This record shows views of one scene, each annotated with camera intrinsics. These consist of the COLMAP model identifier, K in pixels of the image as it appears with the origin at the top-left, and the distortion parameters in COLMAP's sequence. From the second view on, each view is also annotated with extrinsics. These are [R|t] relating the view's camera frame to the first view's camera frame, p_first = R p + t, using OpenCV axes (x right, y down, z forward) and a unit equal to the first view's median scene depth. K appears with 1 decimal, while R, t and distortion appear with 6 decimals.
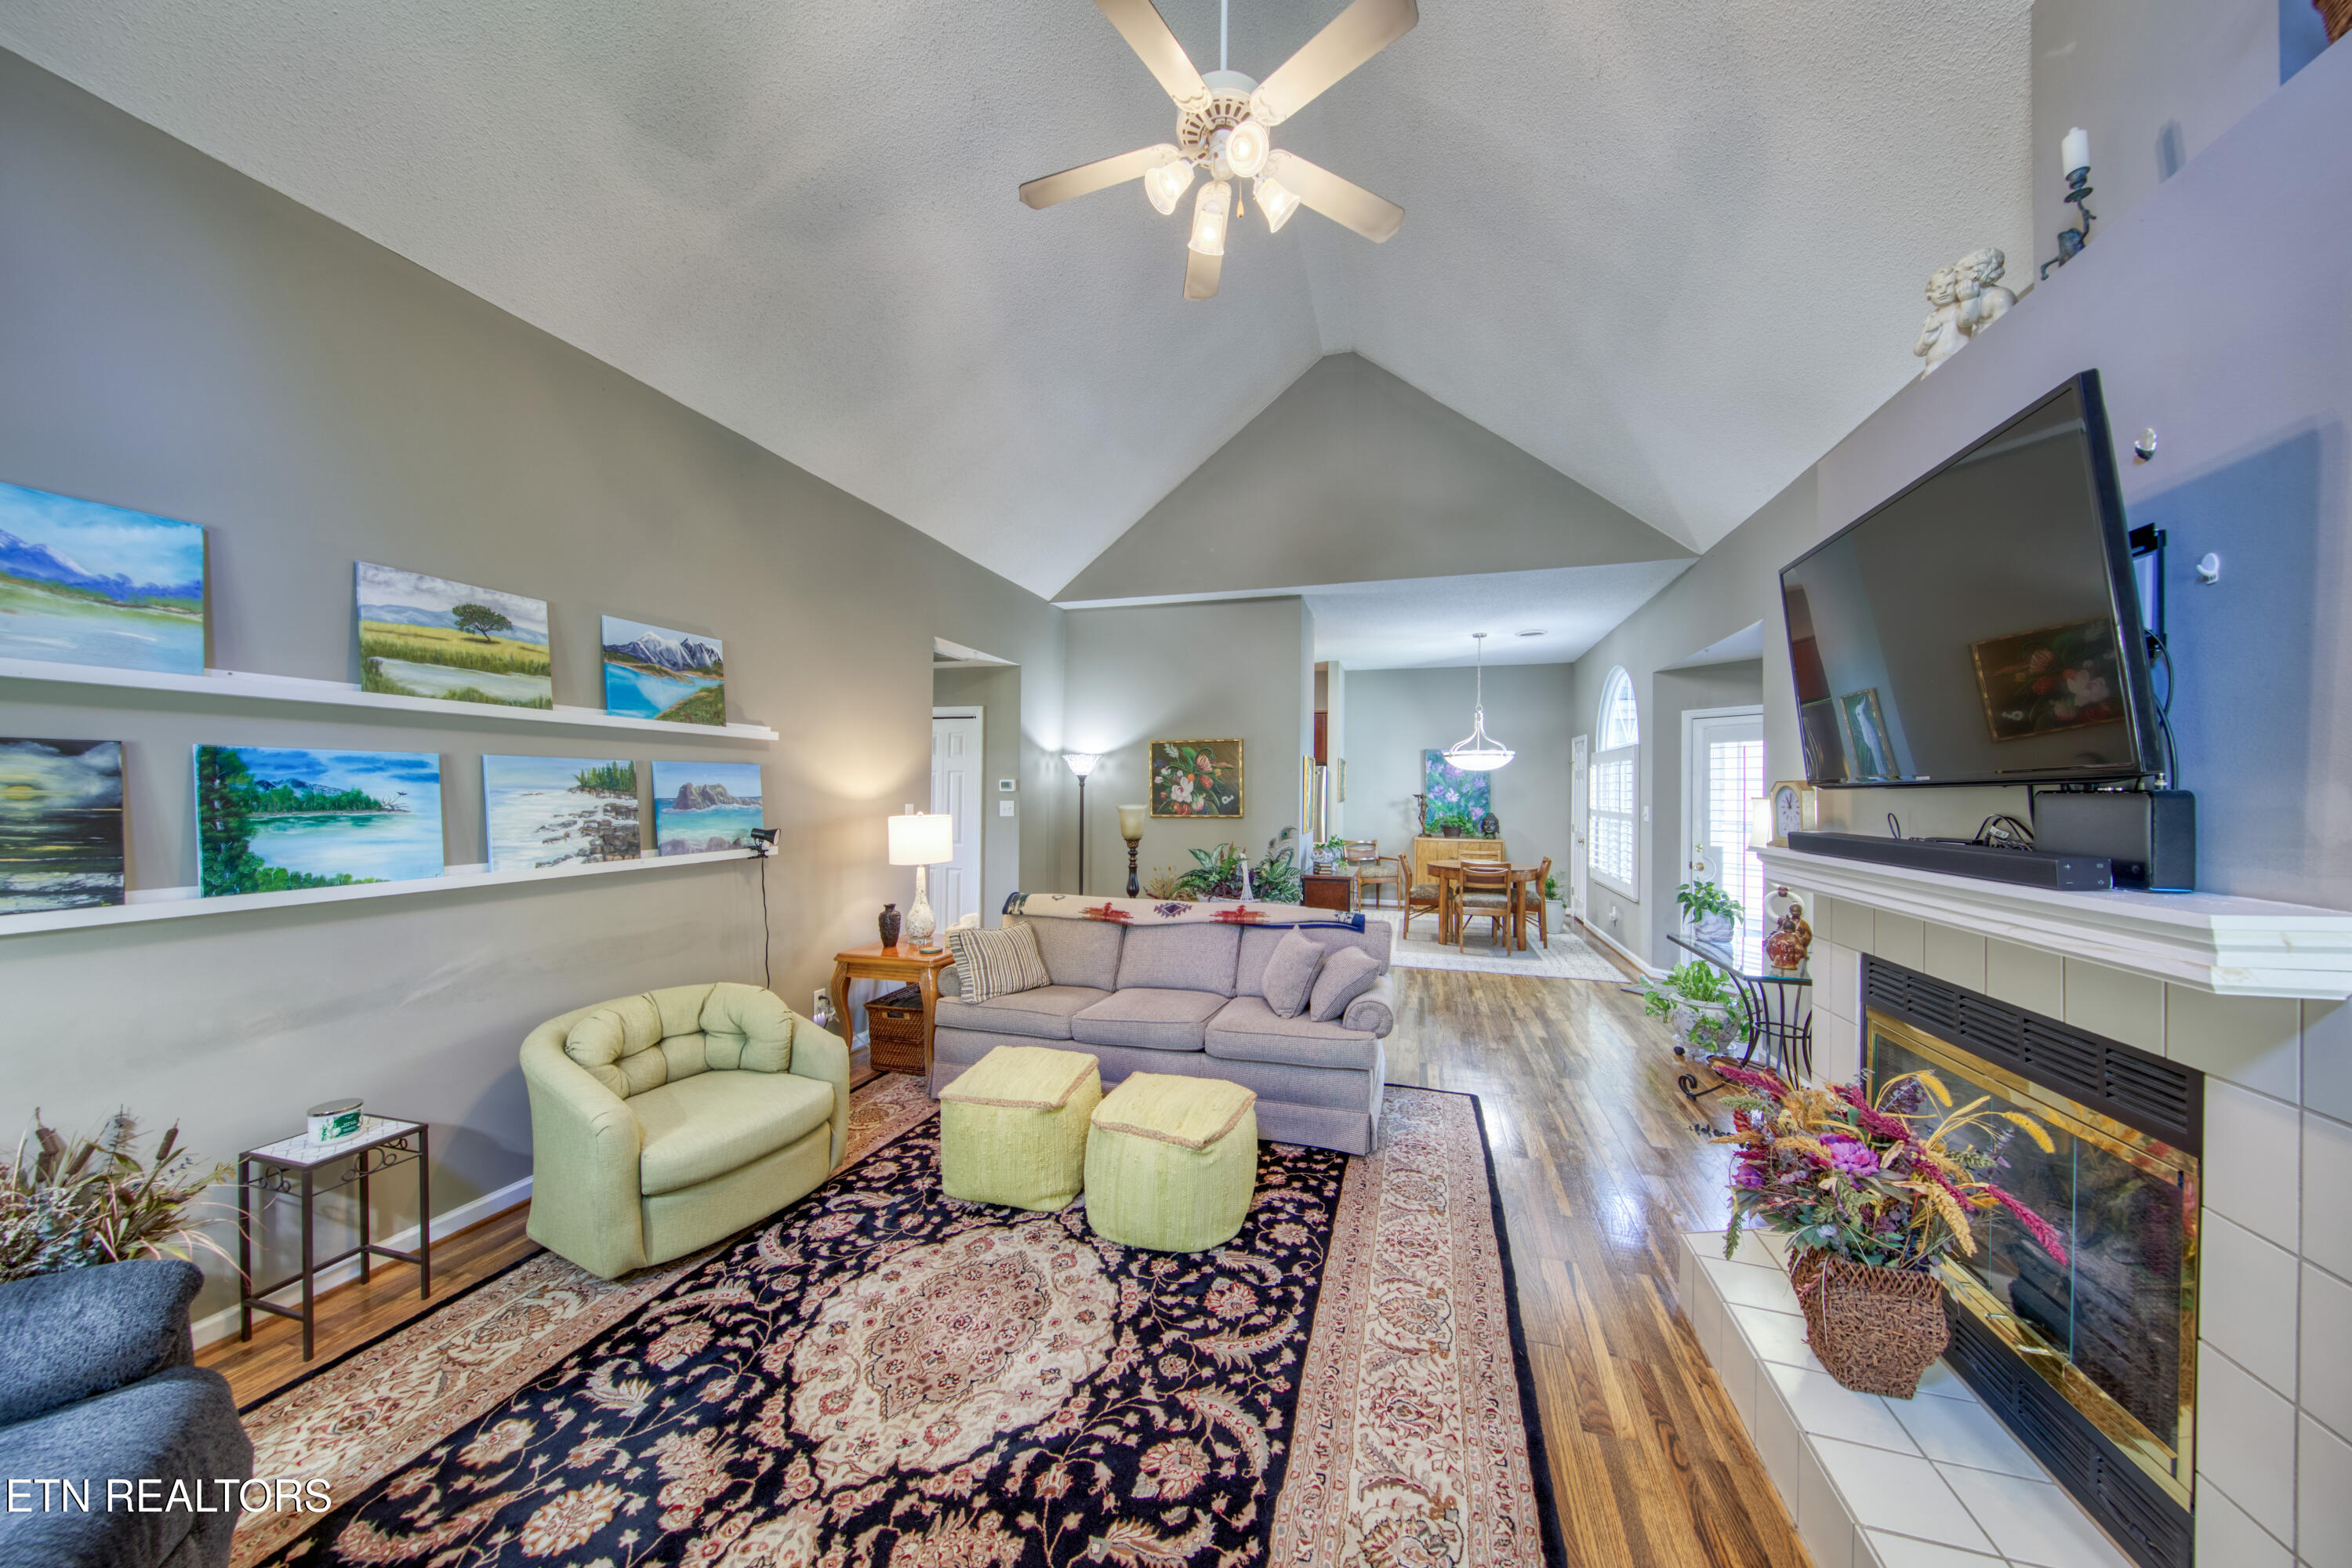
lens RADIAL K [[772.2, 0, 1188.6], [0, 772.2, 791.4], [0, 0, 1]] dist [0.009778, -0.005867]
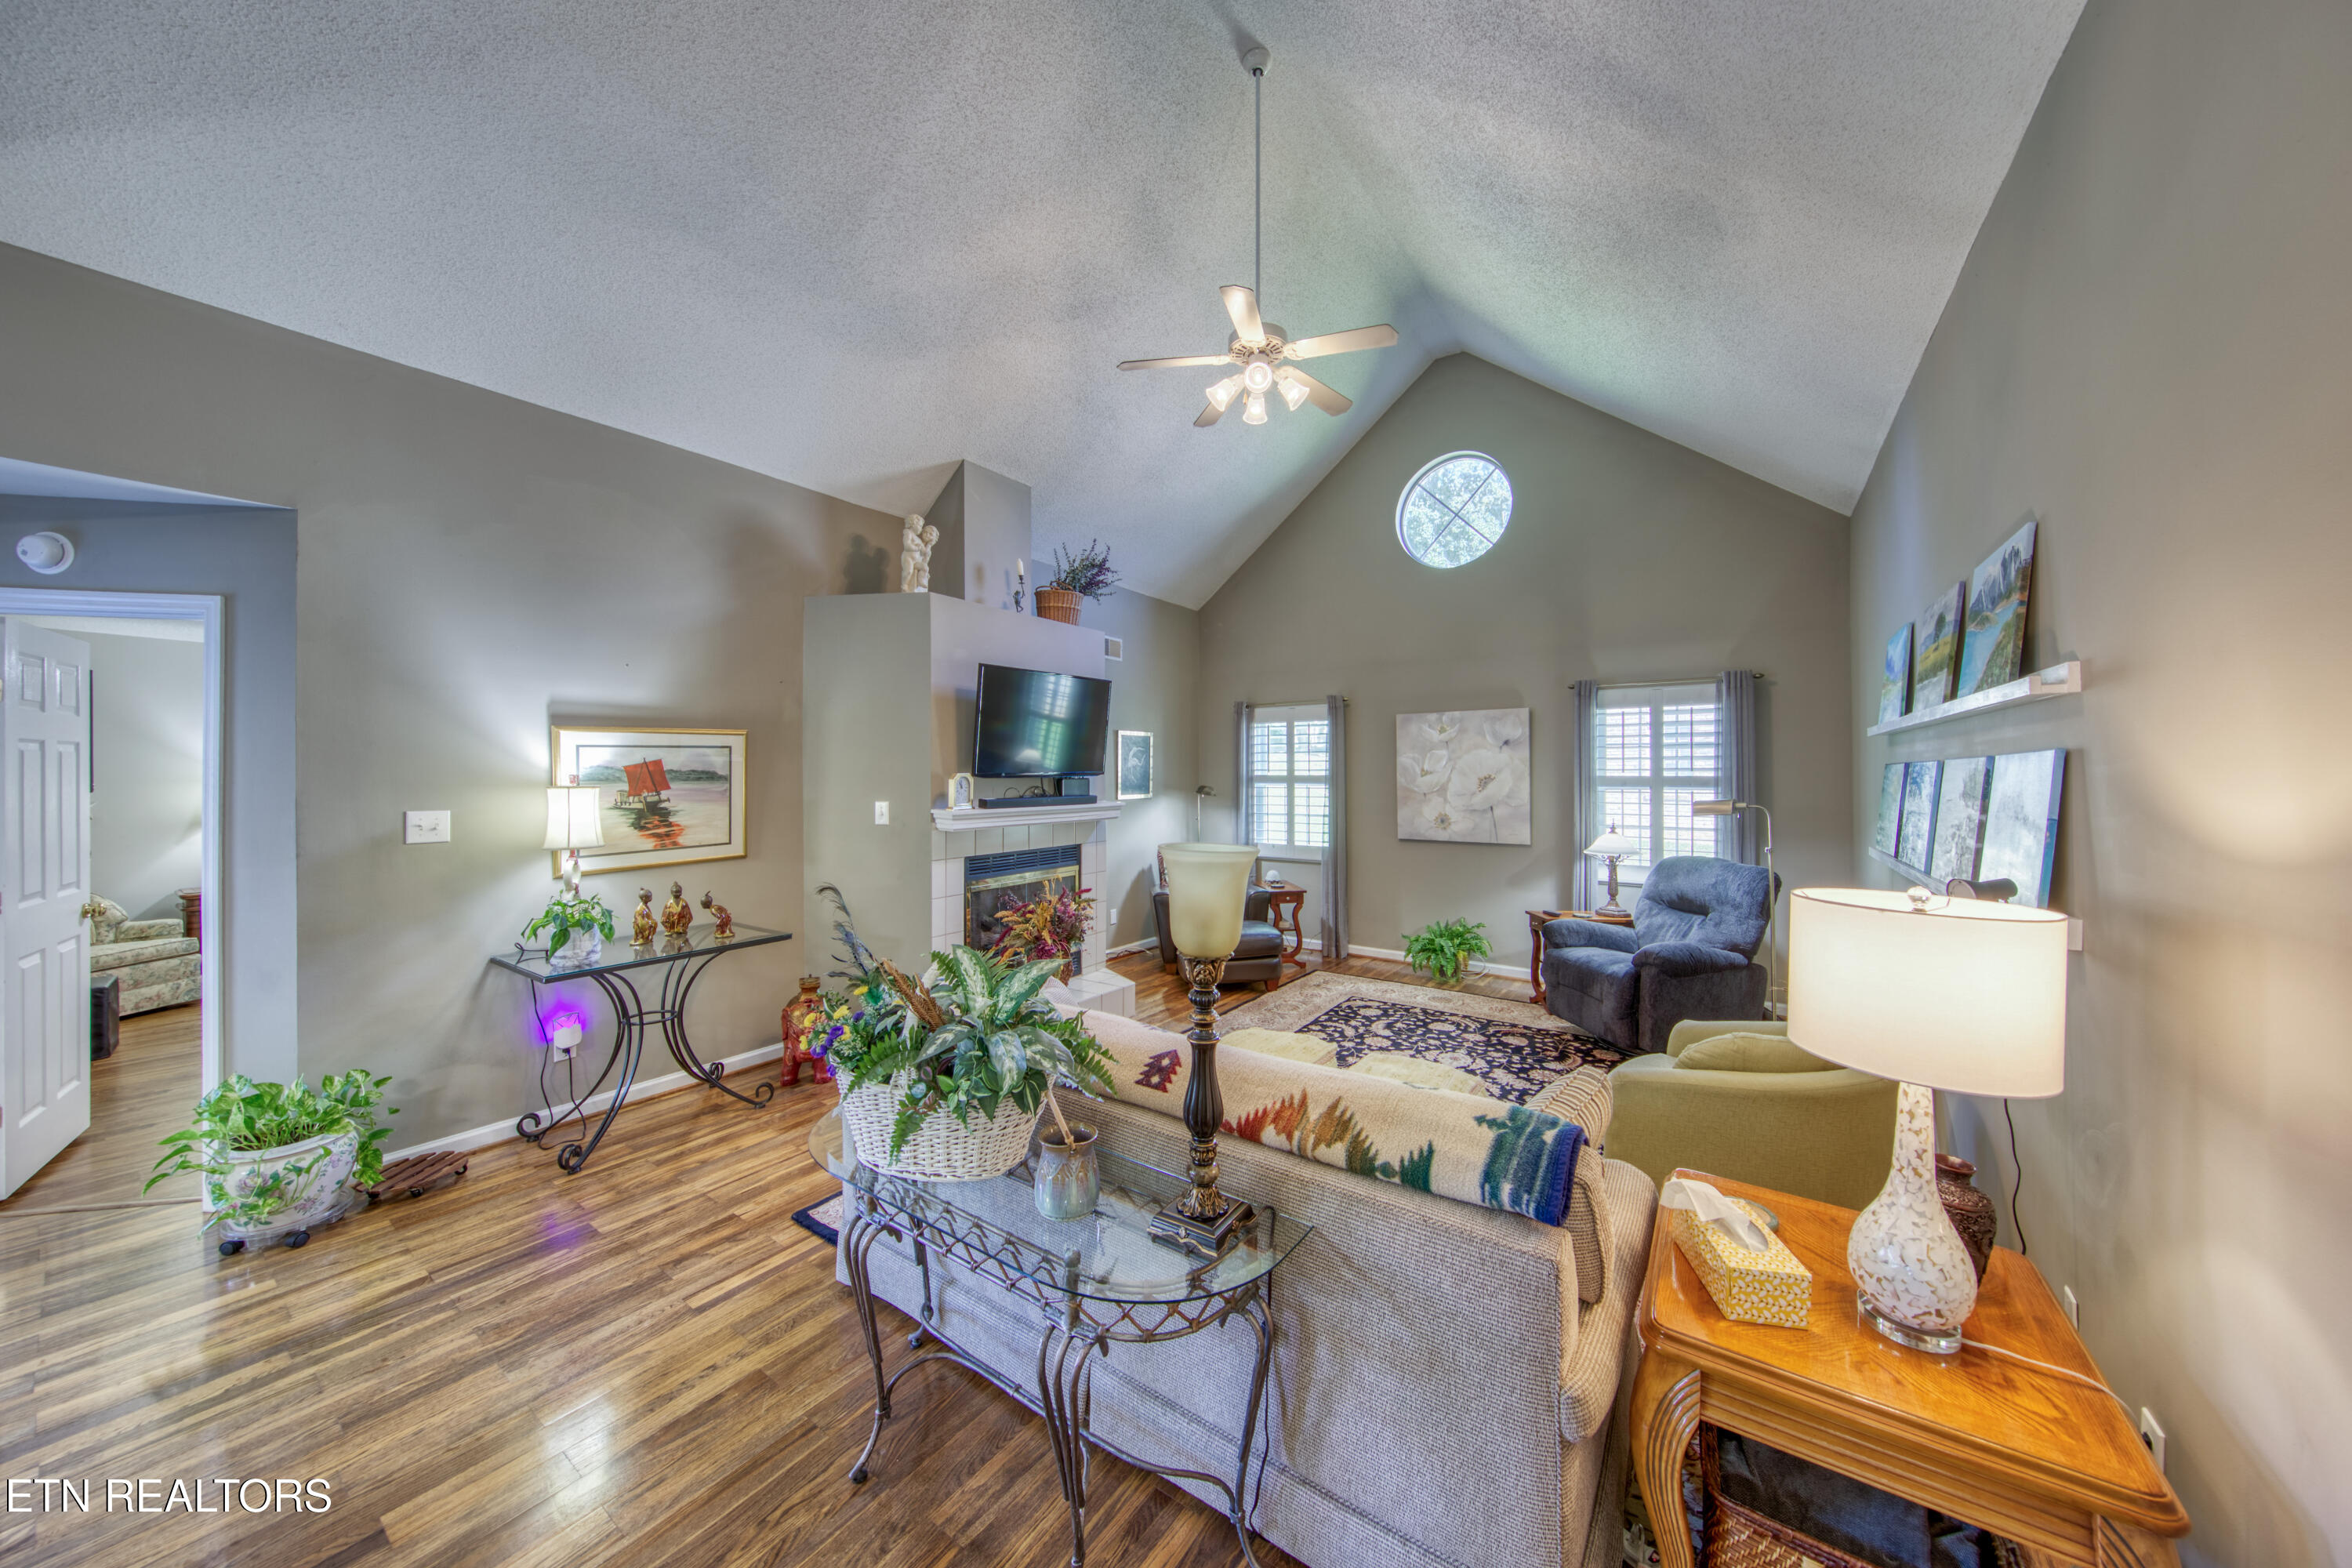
lens RADIAL K [[772.2, 0, 1188.6], [0, 772.2, 791.4], [0, 0, 1]] dist [0.009778, -0.005867]
pose [[-0.947870, -0.012638, 0.318405, -0.368309], [-0.003766, 0.999588, 0.028466, -0.044626], [-0.318634, 0.025783, -0.947527, 2.846227]]
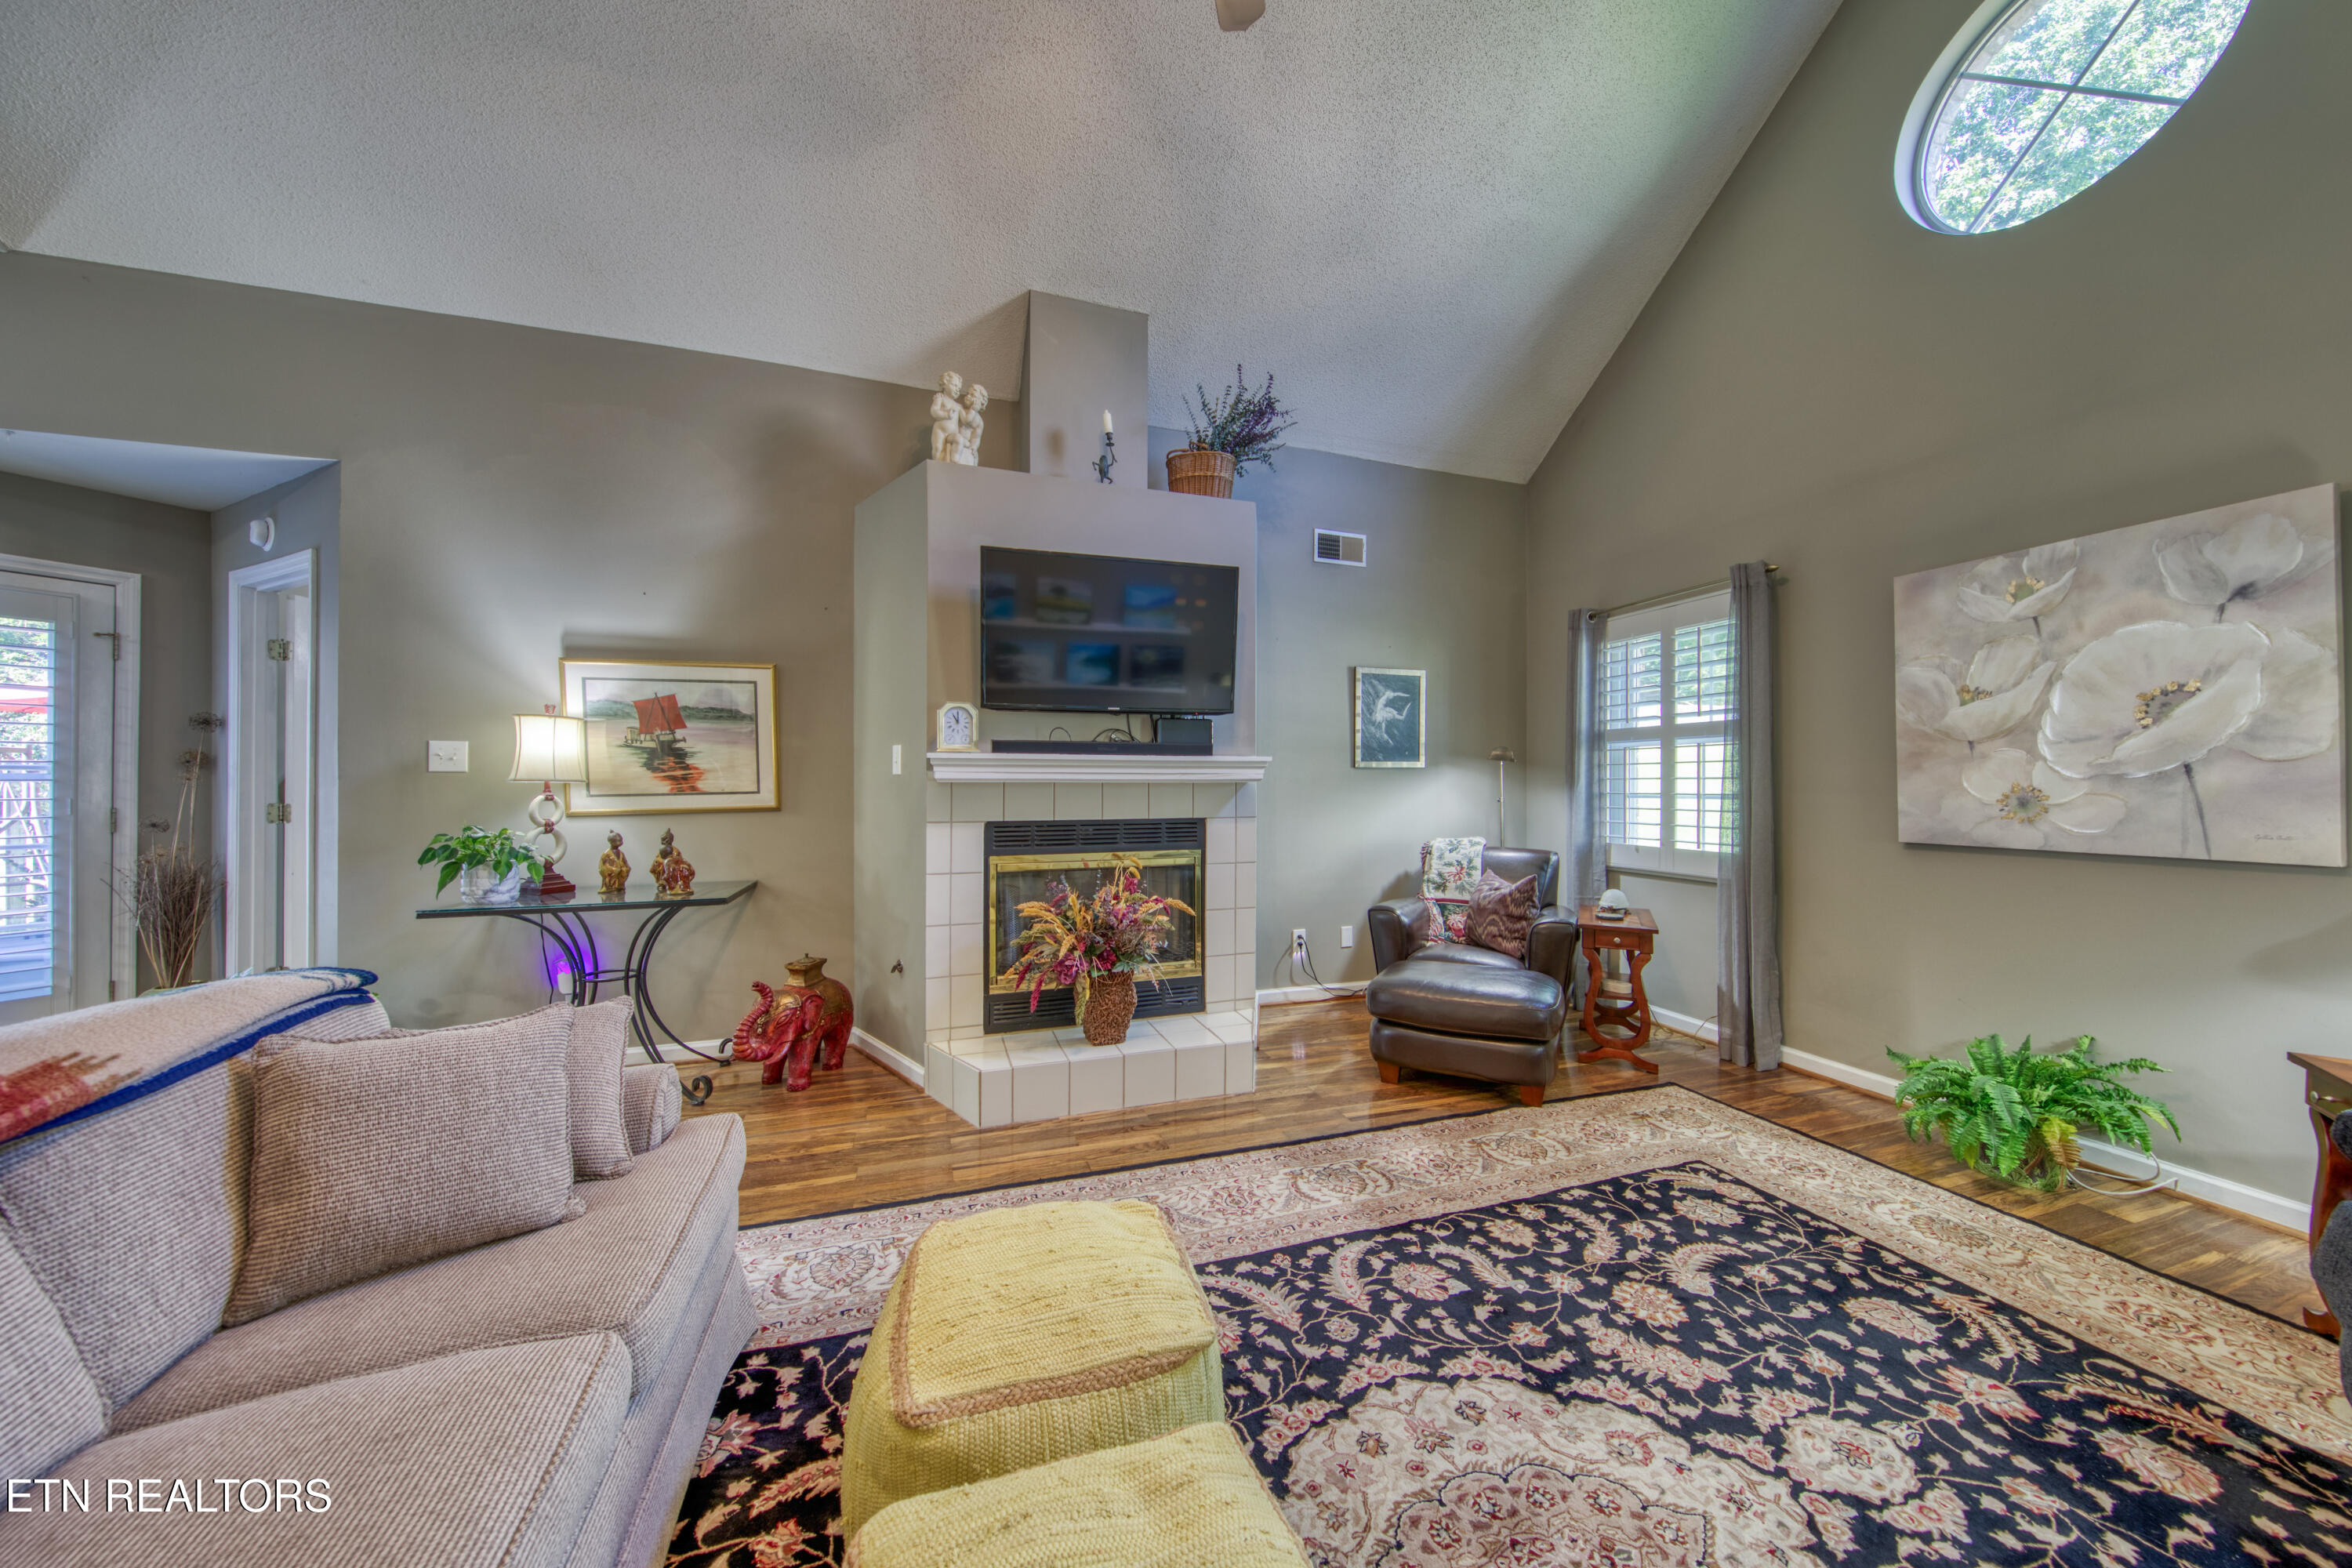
lens RADIAL K [[781.9, 0, 1181.4], [0, 781.9, 791.8], [0, 0, 1]] dist [-0.000500, -0.002340]
pose [[-0.571931, -0.015489, 0.820155, -0.611057], [-0.001908, 0.999844, 0.017552, 0.112149], [-0.820300, 0.008474, -0.571871, 1.592577]]
